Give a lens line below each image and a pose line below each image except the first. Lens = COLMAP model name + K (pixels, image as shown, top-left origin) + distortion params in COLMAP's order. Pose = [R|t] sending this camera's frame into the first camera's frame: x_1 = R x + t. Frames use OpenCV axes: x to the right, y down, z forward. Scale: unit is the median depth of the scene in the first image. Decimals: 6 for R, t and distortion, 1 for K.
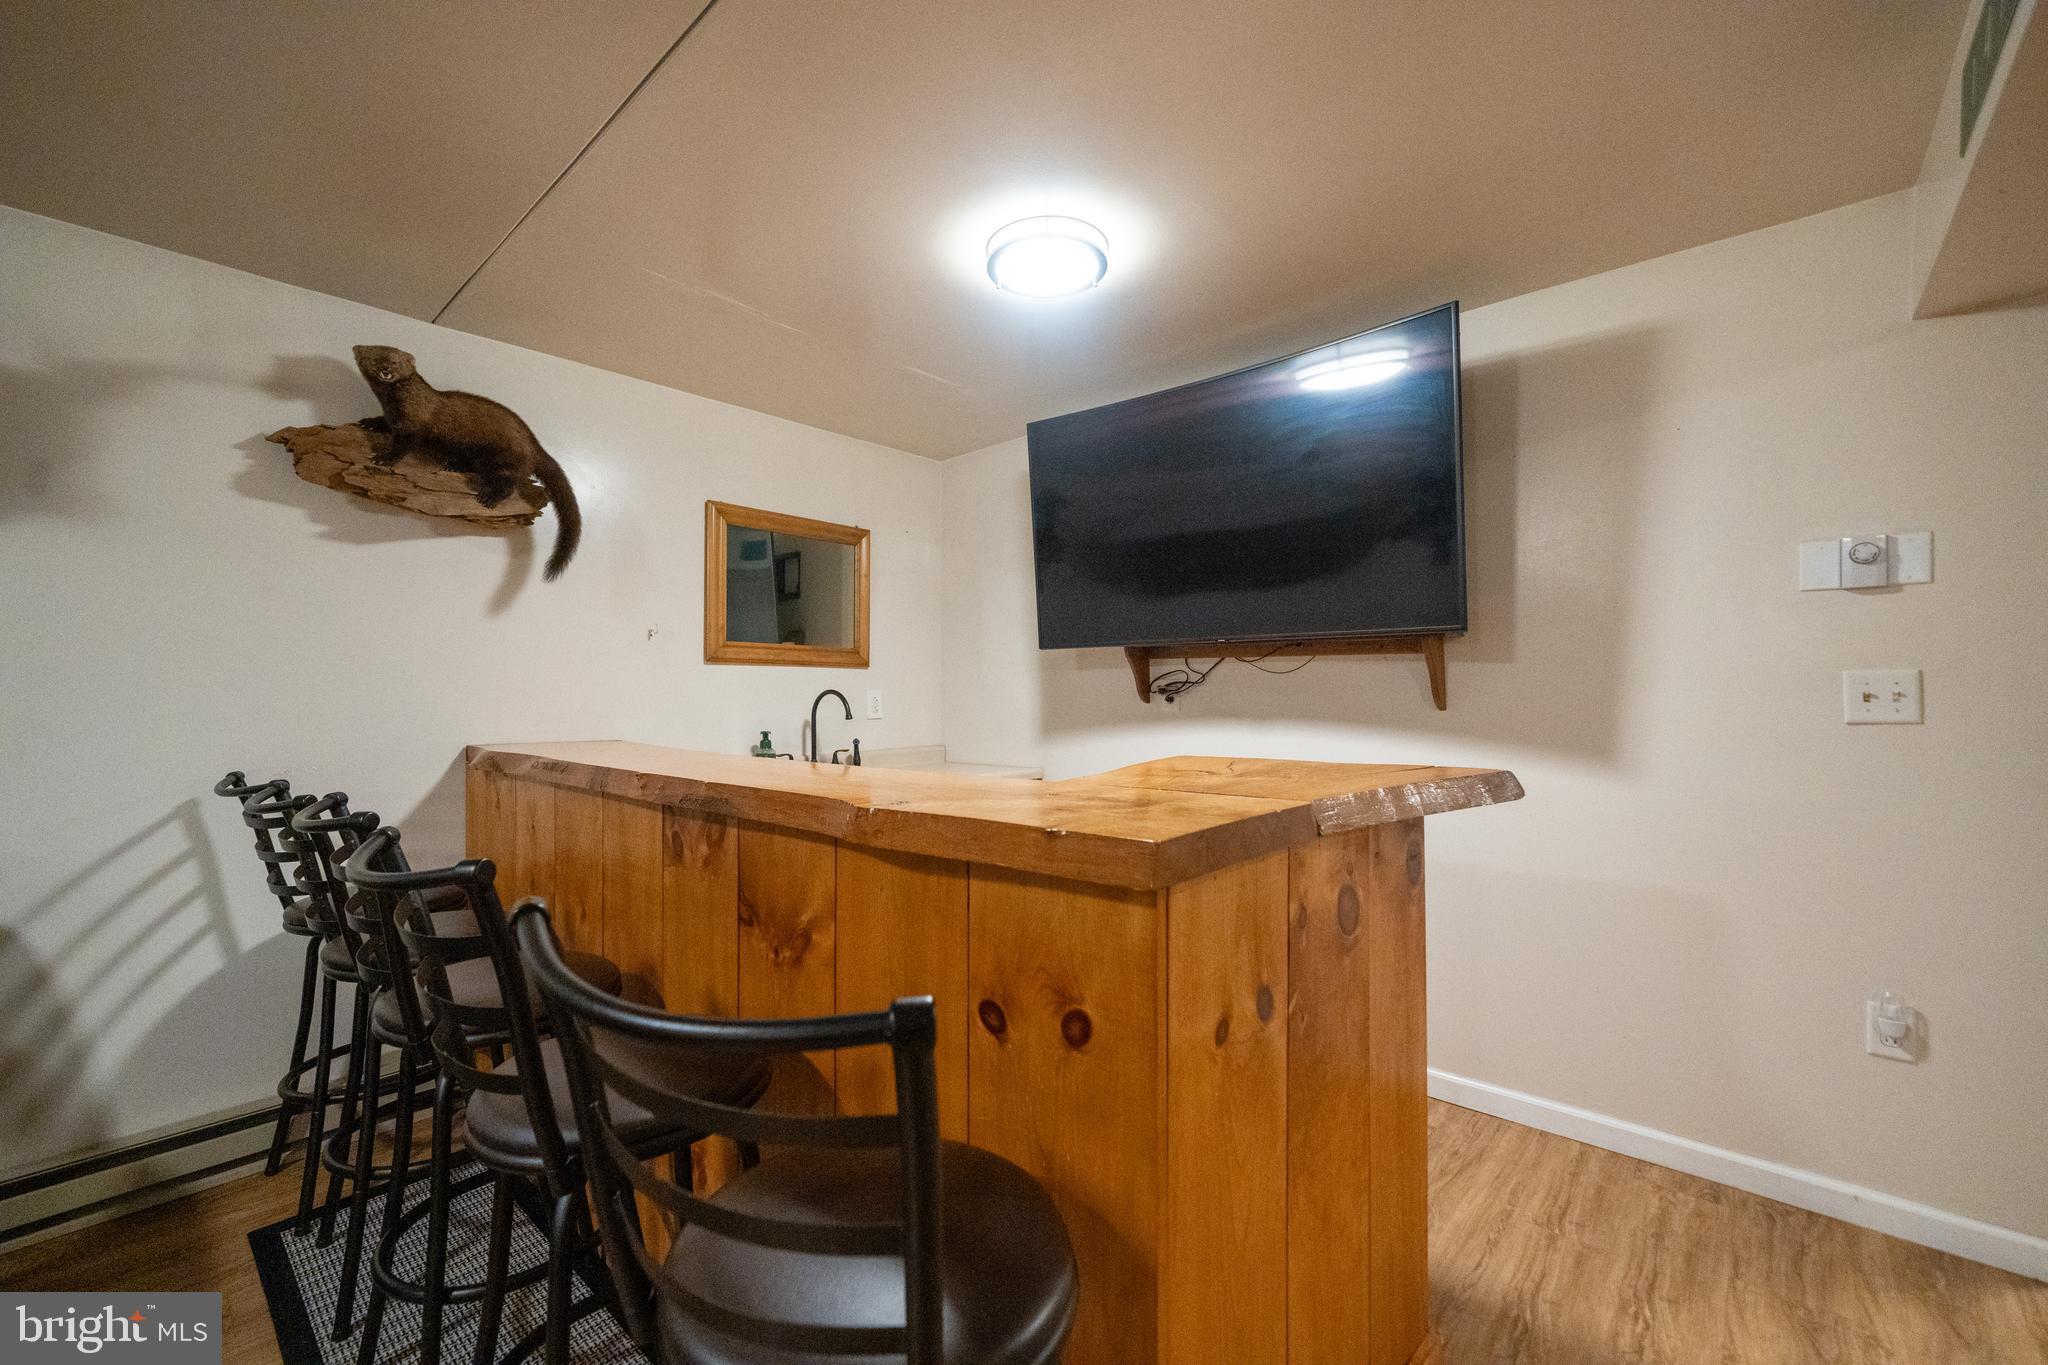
lens RADIAL K [[827.1, 0, 1020.1], [0, 827.1, 676.4], [0, 0, 1]] dist [-0.000290, 0.000026]
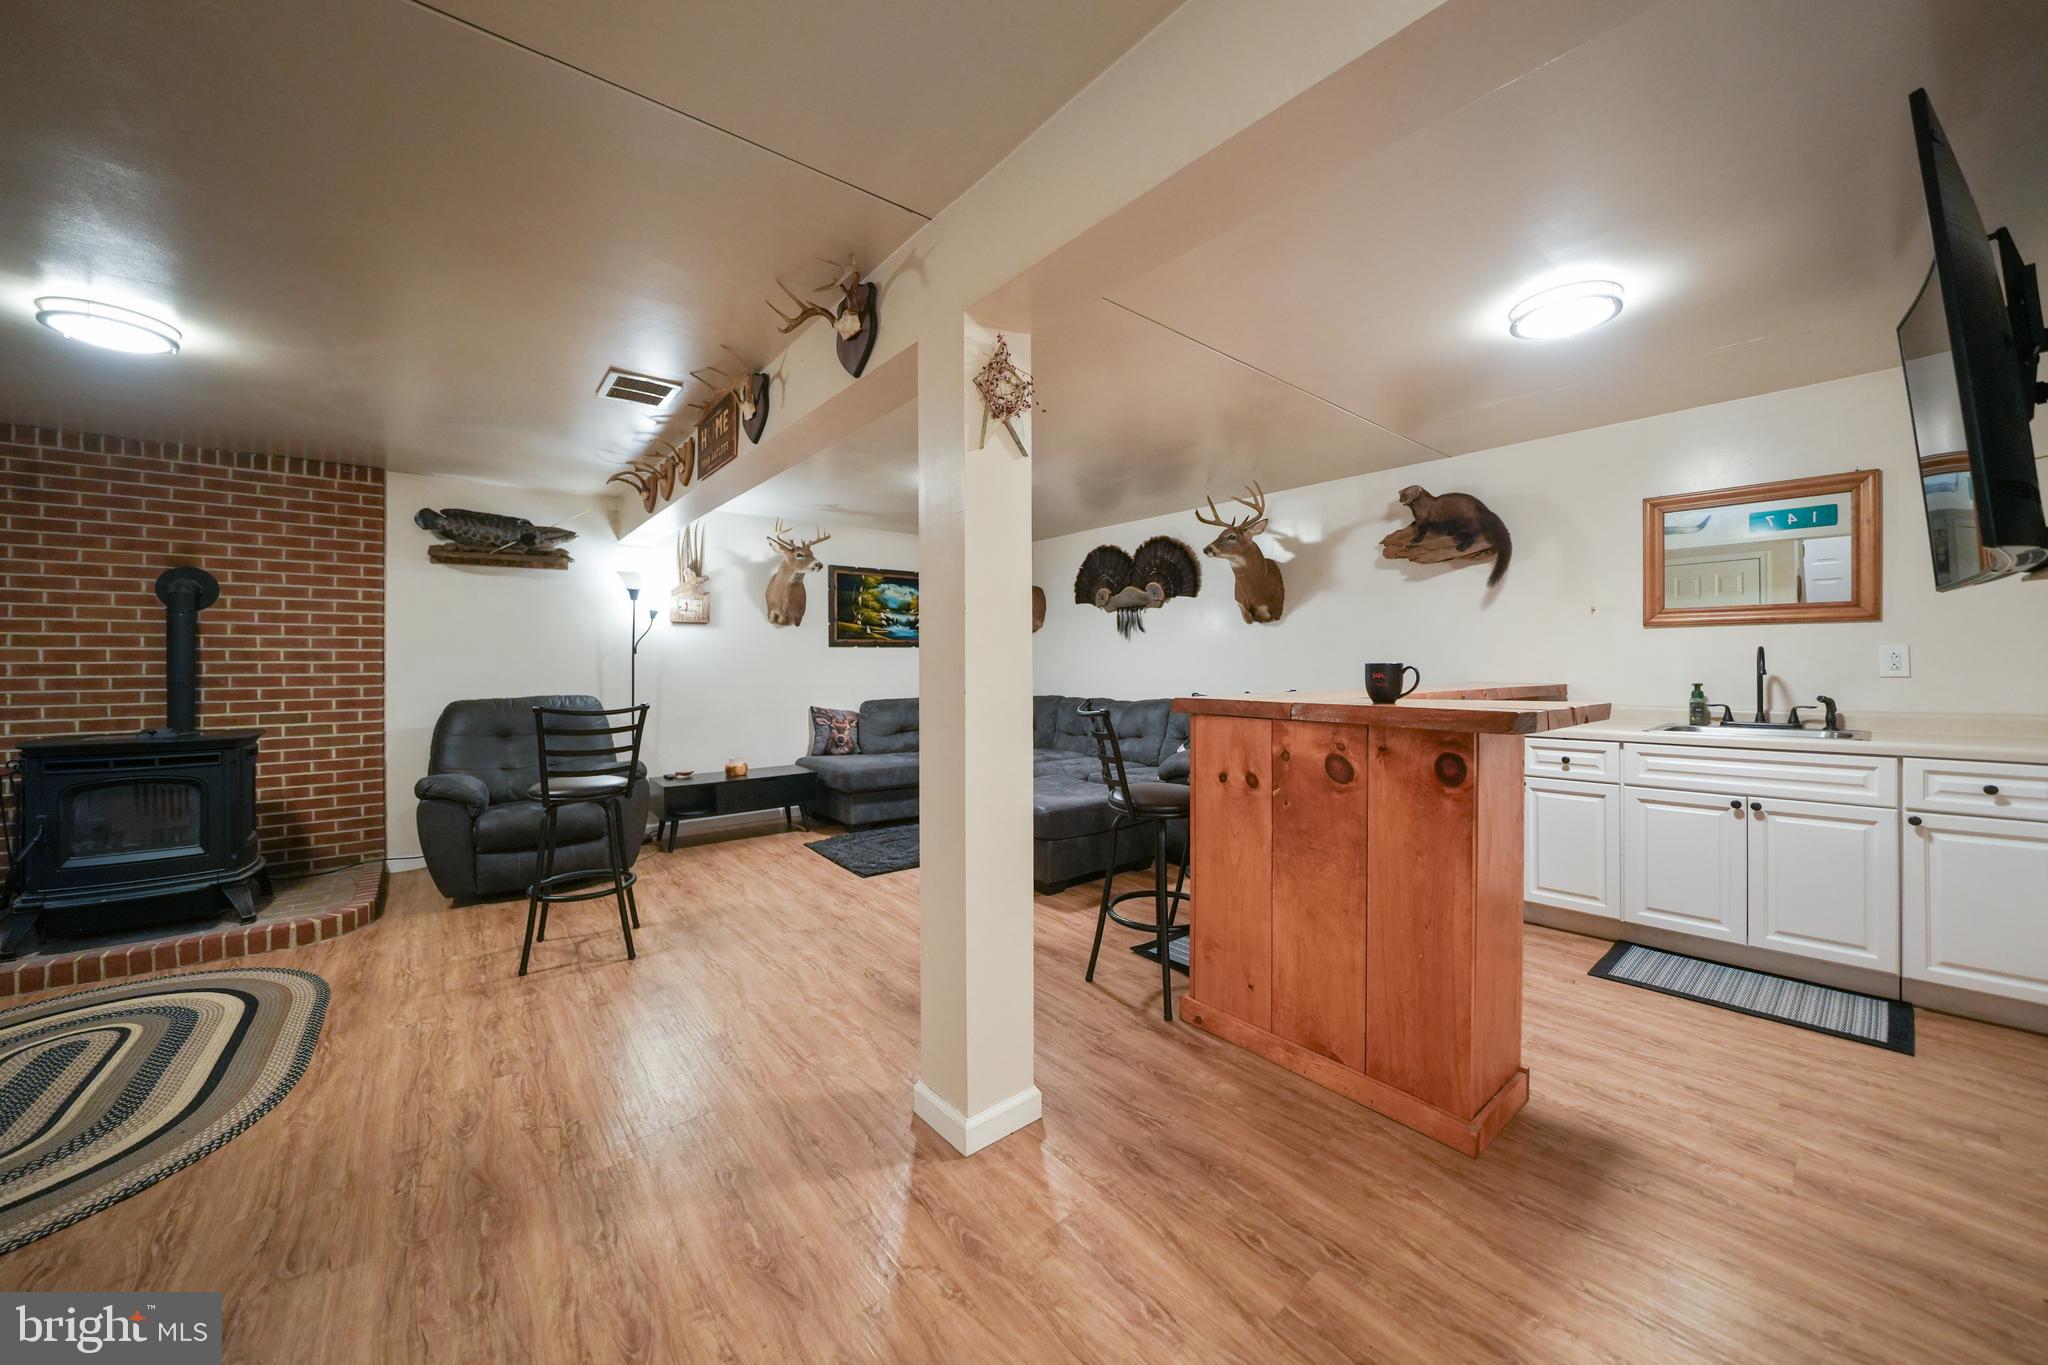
lens RADIAL K [[730.4, 0, 1018.2], [0, 730.4, 665.1], [0, 0, 1]] dist [-0.016786, 0.000066]
pose [[-0.162519, 0.005308, -0.986691, 1.148078], [0.028184, 0.999602, 0.000735, 0.018770], [0.986303, -0.027689, -0.162604, 0.315862]]
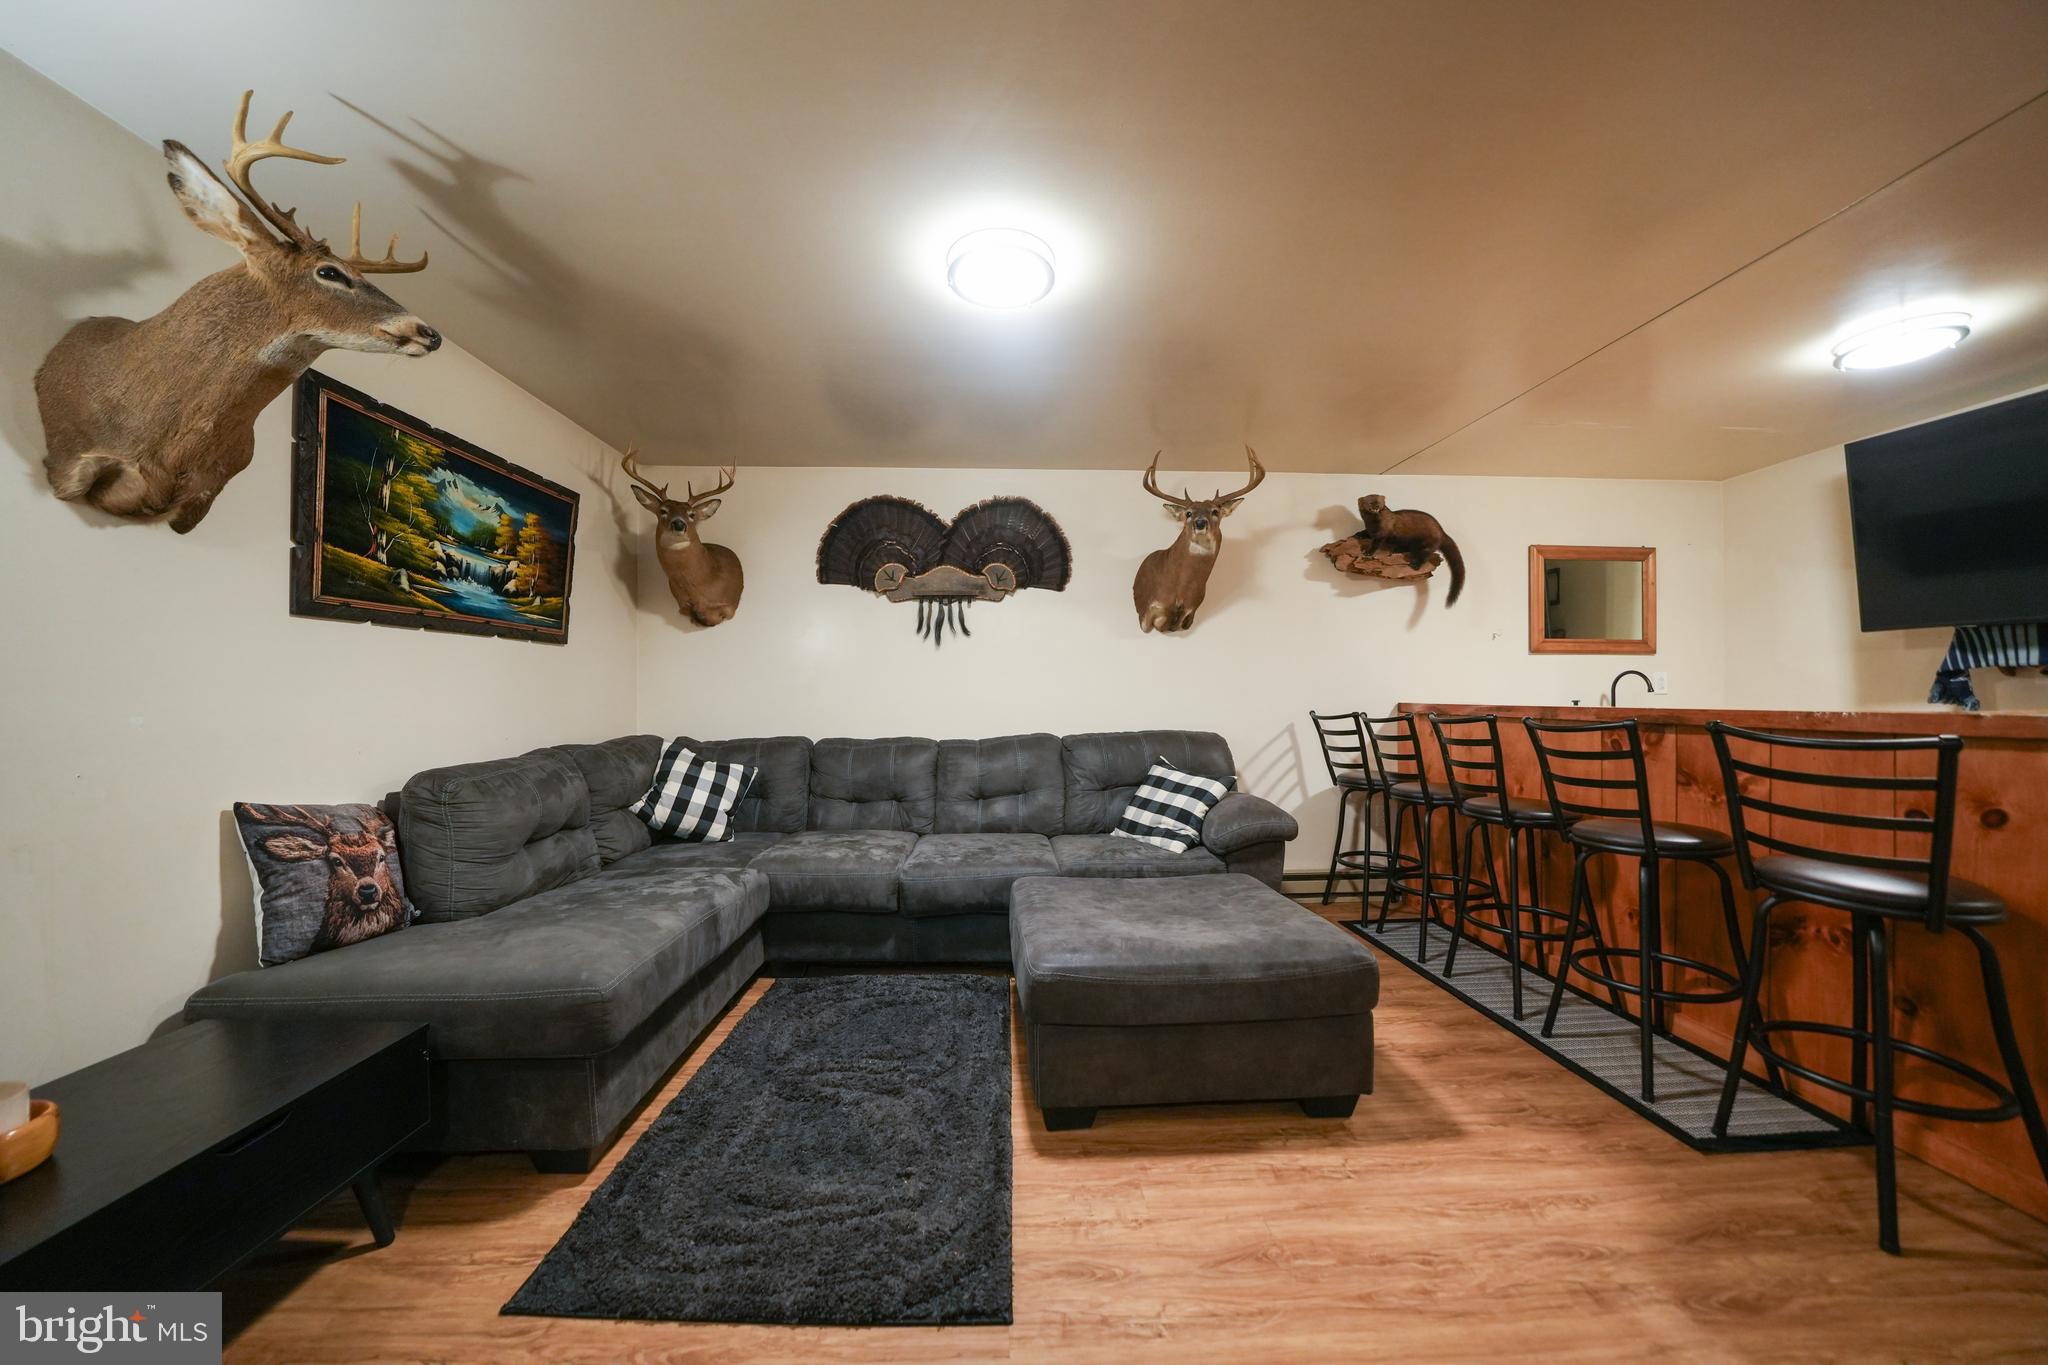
lens RADIAL K [[707.7, 0, 1016.5], [0, 707.7, 685.7], [0, 0, 1]] dist [-0.031660, 0.003939]
pose [[0.697331, -0.007297, -0.716712, -0.168409], [0.015245, 0.999873, 0.004652, 0.028596], [0.716587, -0.014170, 0.697354, -0.737934]]
